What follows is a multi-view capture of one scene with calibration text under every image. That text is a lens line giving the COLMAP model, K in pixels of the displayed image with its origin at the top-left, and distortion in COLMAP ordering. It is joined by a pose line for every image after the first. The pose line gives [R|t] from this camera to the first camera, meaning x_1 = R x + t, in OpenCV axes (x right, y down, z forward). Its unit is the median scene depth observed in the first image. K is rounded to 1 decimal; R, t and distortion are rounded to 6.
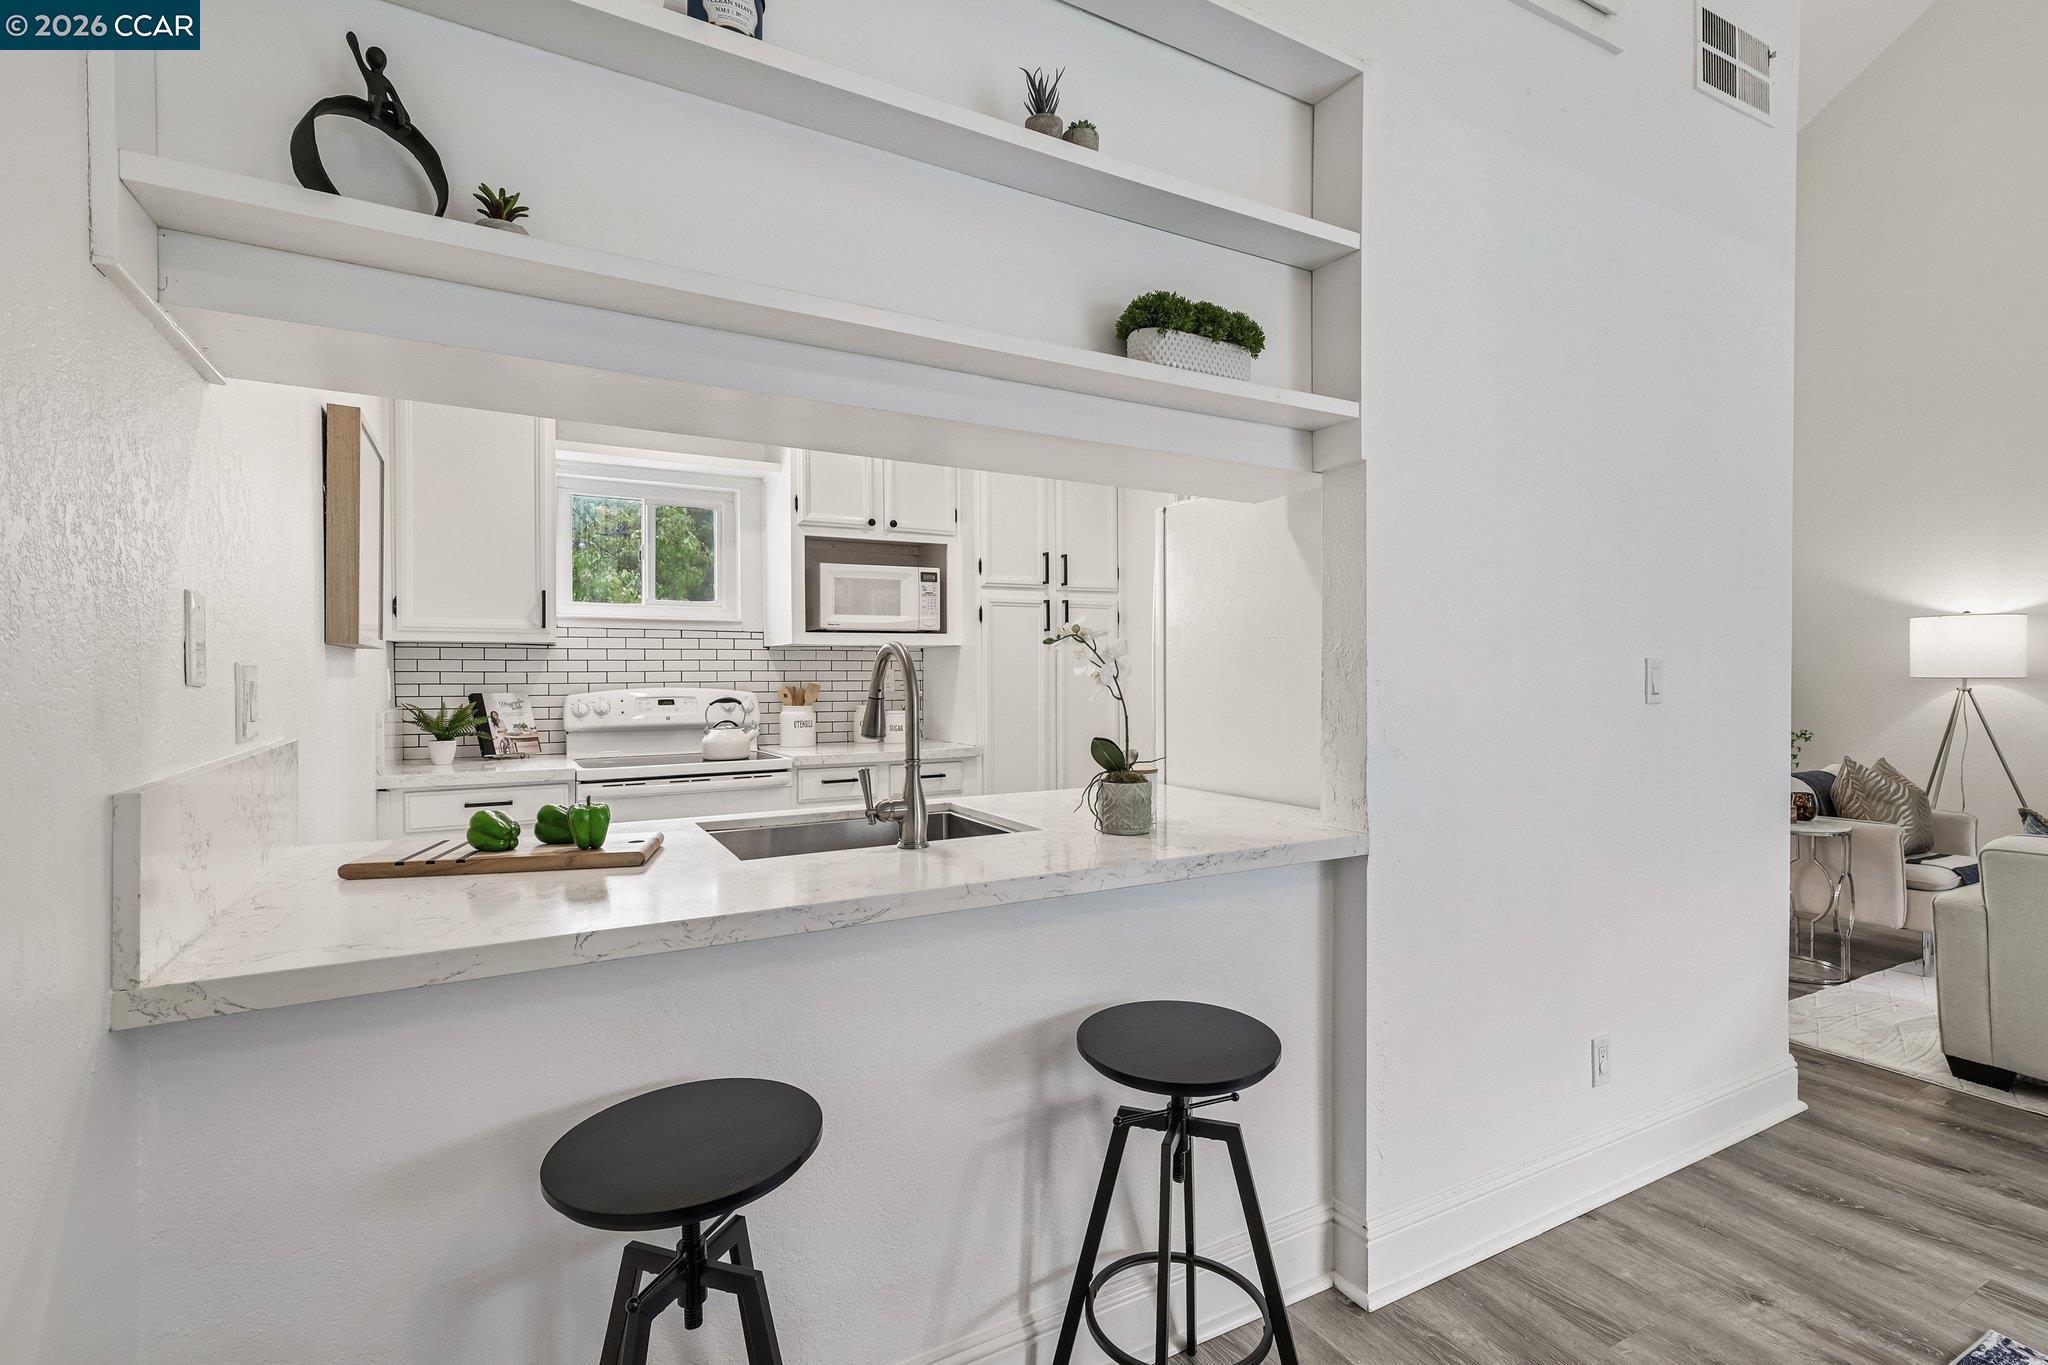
lens RADIAL K [[963.4, 0, 1045.3], [0, 963.4, 680.4], [0, 0, 1]] dist [0.004892, -0.000052]
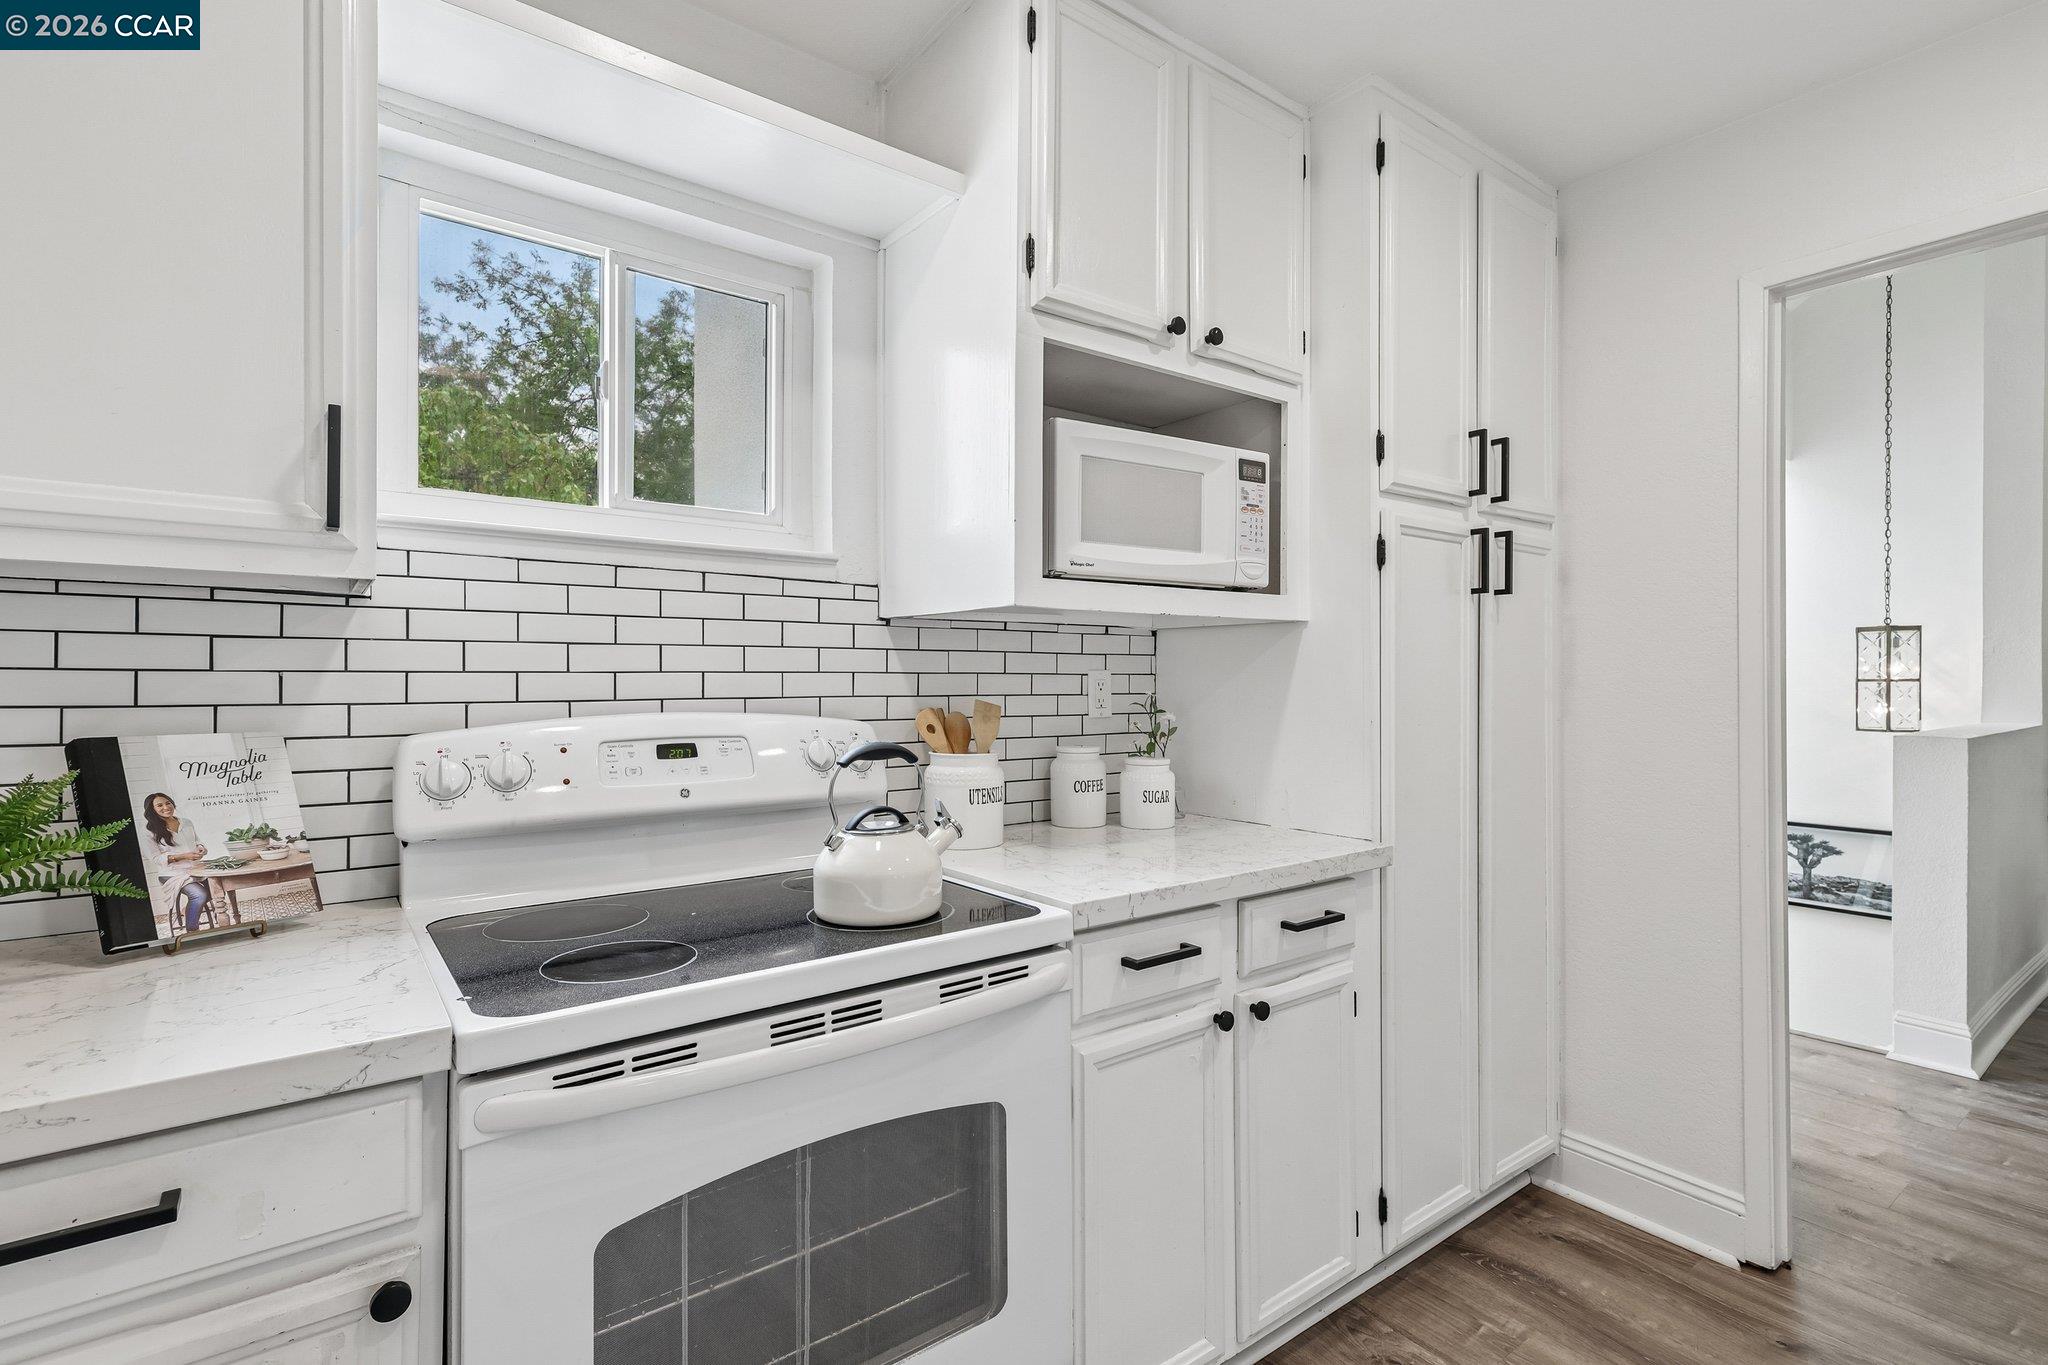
lens RADIAL K [[963.4, 0, 1033.5], [0, 963.4, 677.5], [0, 0, 1]] dist [0.004892, -0.000052]
pose [[0.990349, 0.005685, 0.138478, -0.306828], [-0.004368, 0.999942, -0.009813, -0.003978], [-0.138526, 0.009113, 0.990317, 0.597936]]
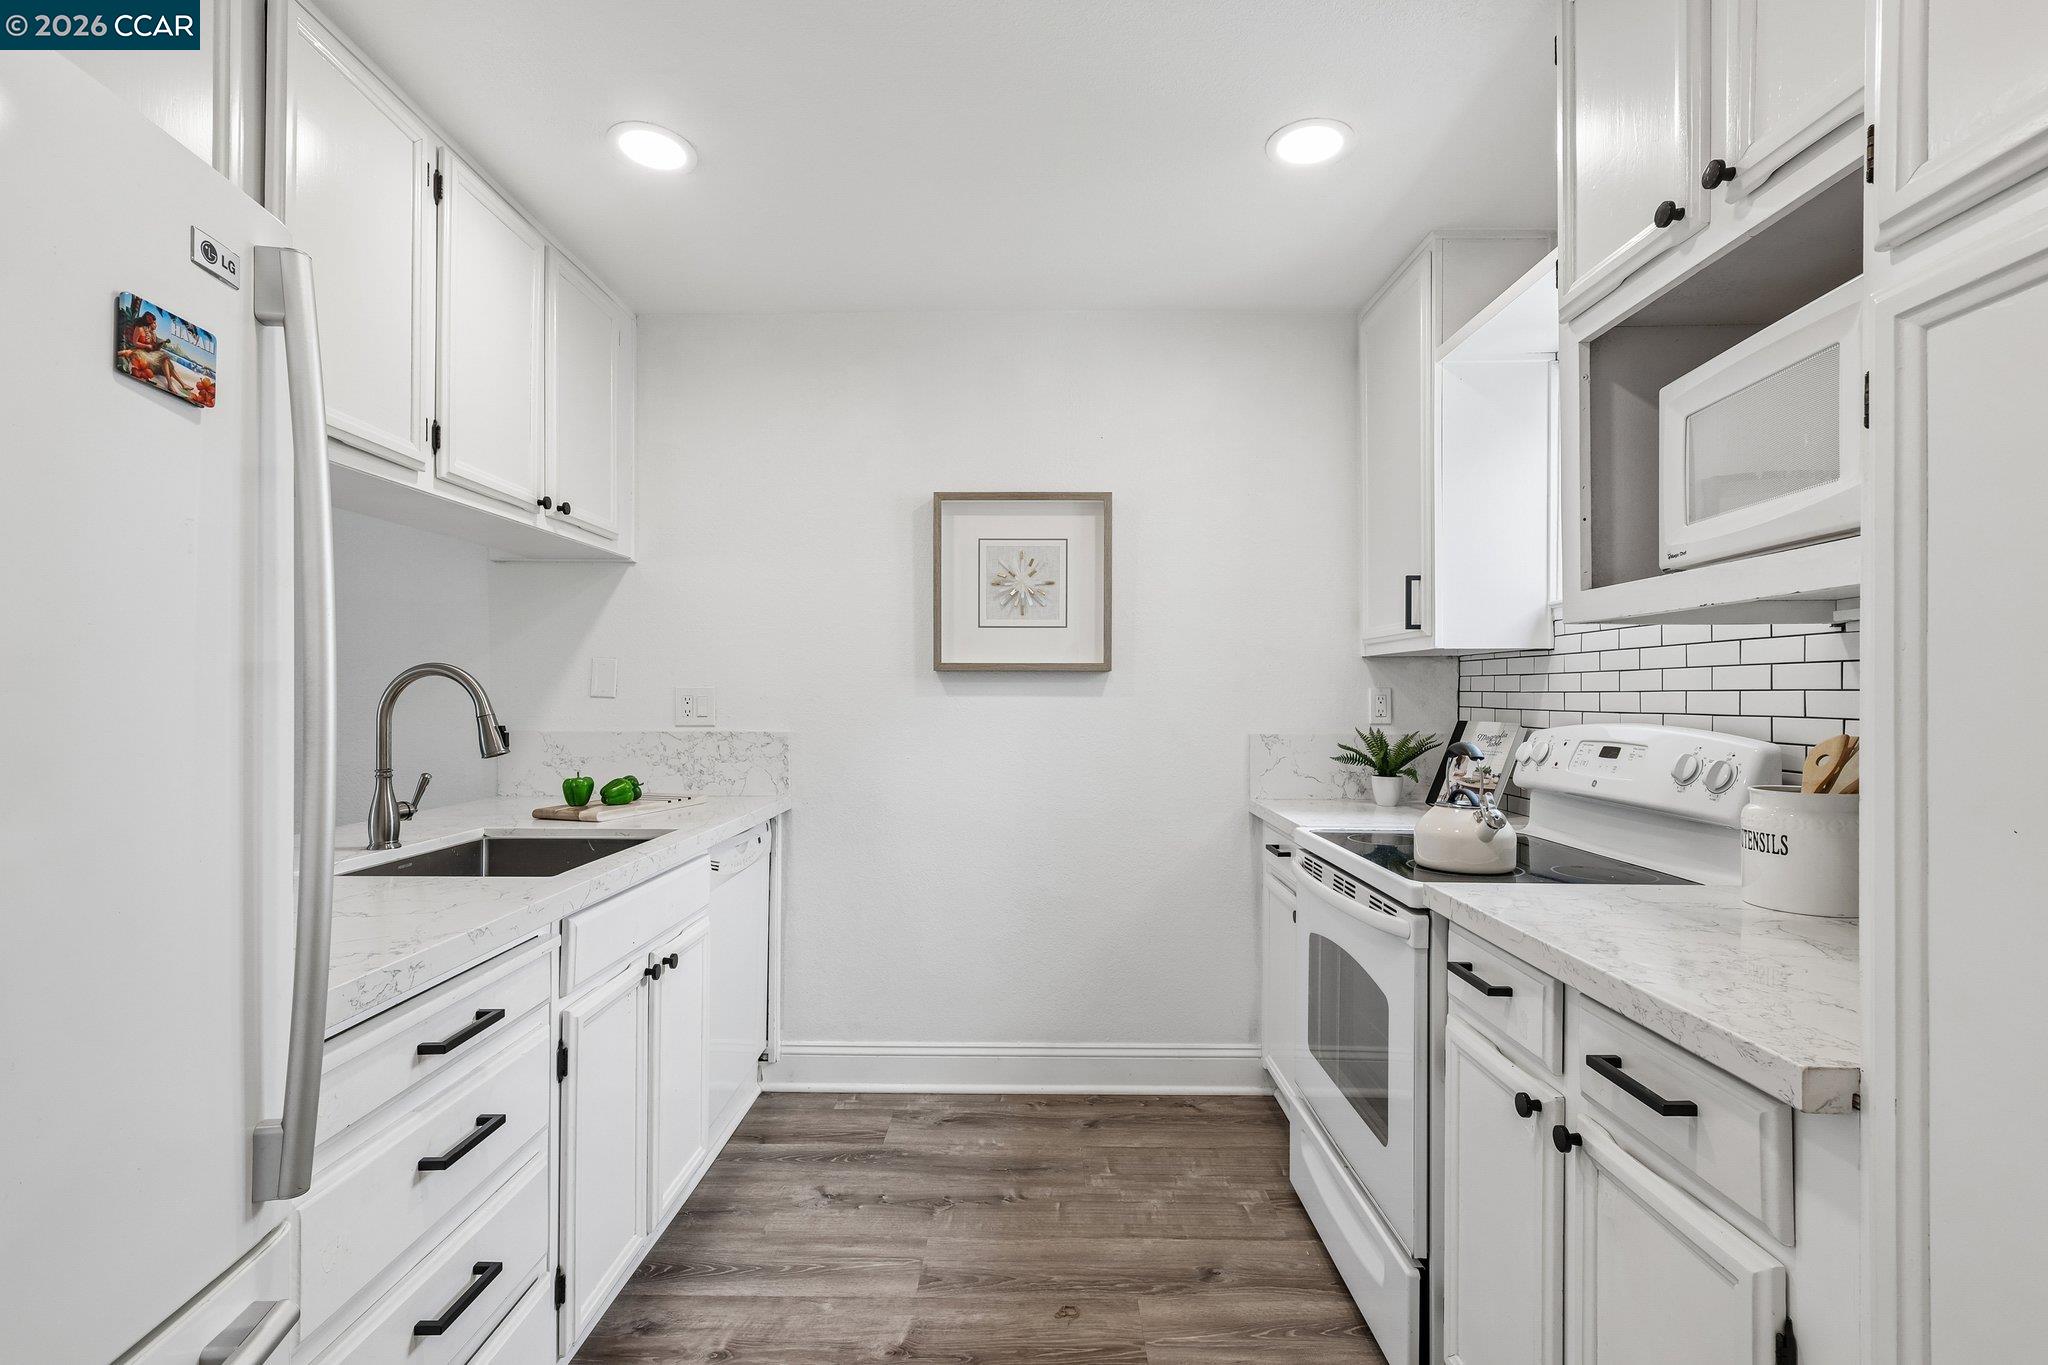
lens RADIAL K [[963.4, 0, 1033.7], [0, 963.4, 687.9], [0, 0, 1]] dist [0.004892, -0.000052]
pose [[-0.494199, -0.002515, -0.869345, 0.196350], [-0.008724, 0.999960, 0.002067, -0.009581], [0.869305, 0.008606, -0.494201, 0.995185]]
